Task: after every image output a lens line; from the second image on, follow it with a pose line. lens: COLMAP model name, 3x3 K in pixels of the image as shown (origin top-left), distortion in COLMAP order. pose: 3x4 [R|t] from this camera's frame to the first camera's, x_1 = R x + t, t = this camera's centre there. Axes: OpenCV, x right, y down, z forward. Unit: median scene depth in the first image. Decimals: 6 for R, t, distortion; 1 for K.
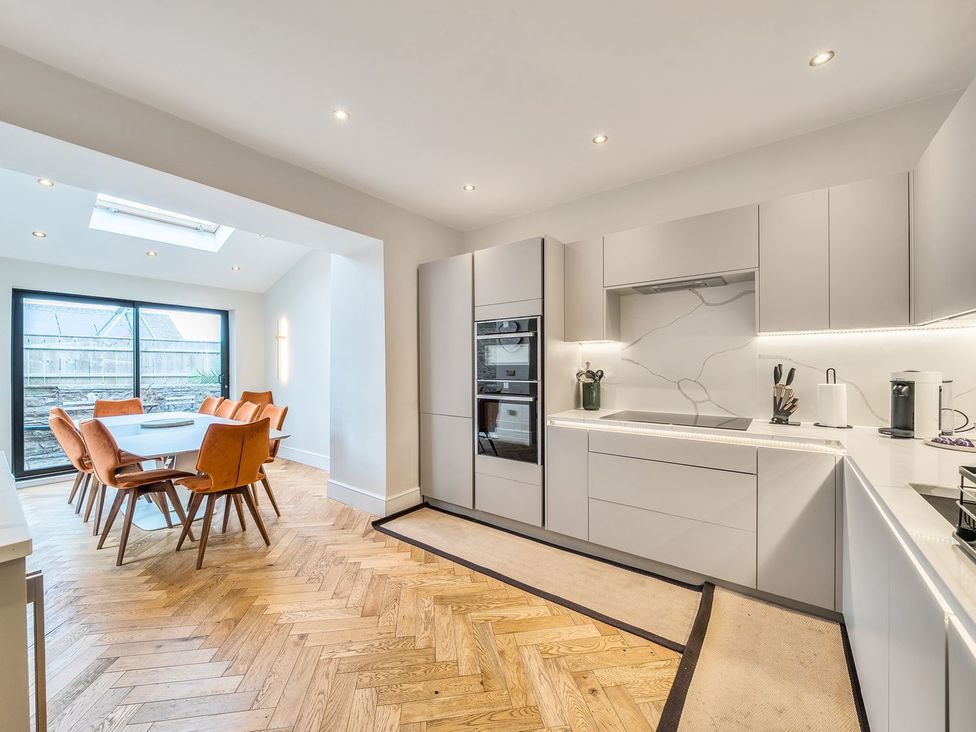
lens RADIAL K [[388.4, 0, 488.3], [0, 388.4, 368.1], [0, 0, 1]] dist [-0.008097, -0.000411]
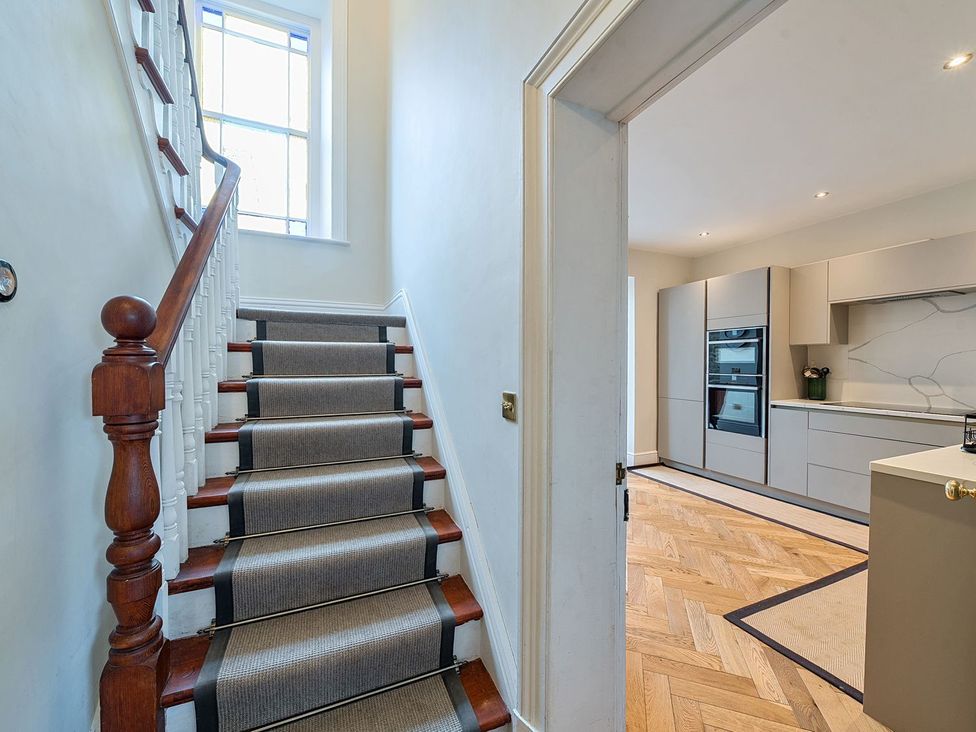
lens RADIAL K [[388.4, 0, 473.4], [0, 388.4, 367.7], [0, 0, 1]] dist [-0.008097, -0.000411]
pose [[0.862131, 0.012209, -0.506538, -0.059078], [-0.007014, 0.999901, 0.012163, -0.001184], [0.506636, -0.006933, 0.862132, -0.664996]]
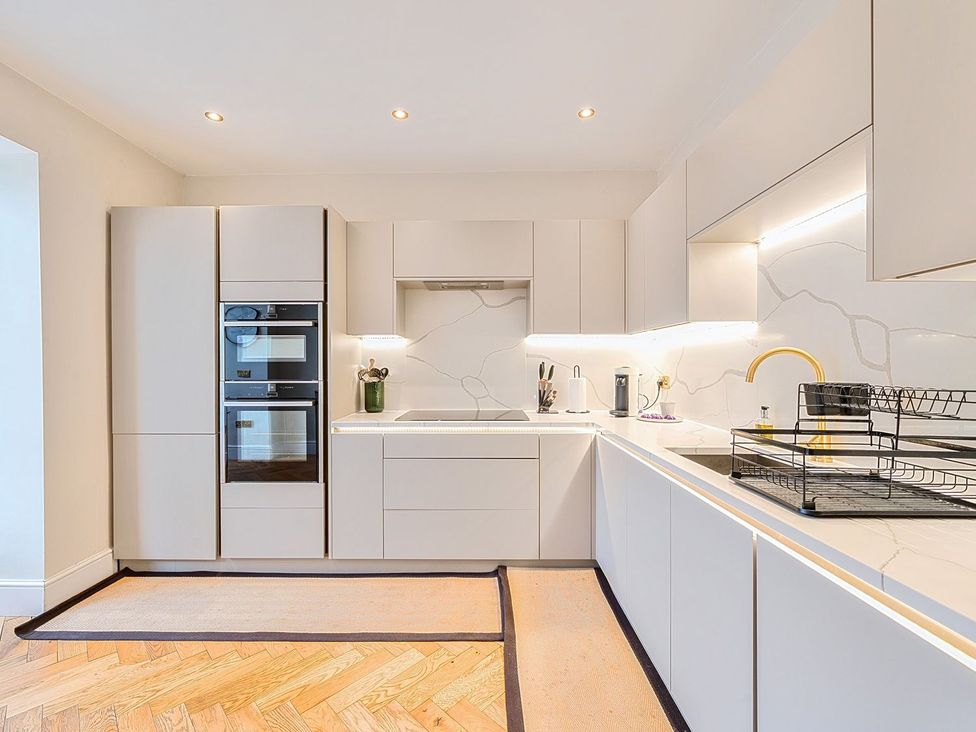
lens RADIAL K [[415.5, 0, 482.9], [0, 415.5, 367.0], [0, 0, 1]] dist [-0.004009, -0.000251]
pose [[0.796870, -0.000108, 0.604151, -0.128380], [0.001644, 0.999997, -0.001990, 0.006157], [-0.604149, 0.002579, 0.796867, 0.090428]]
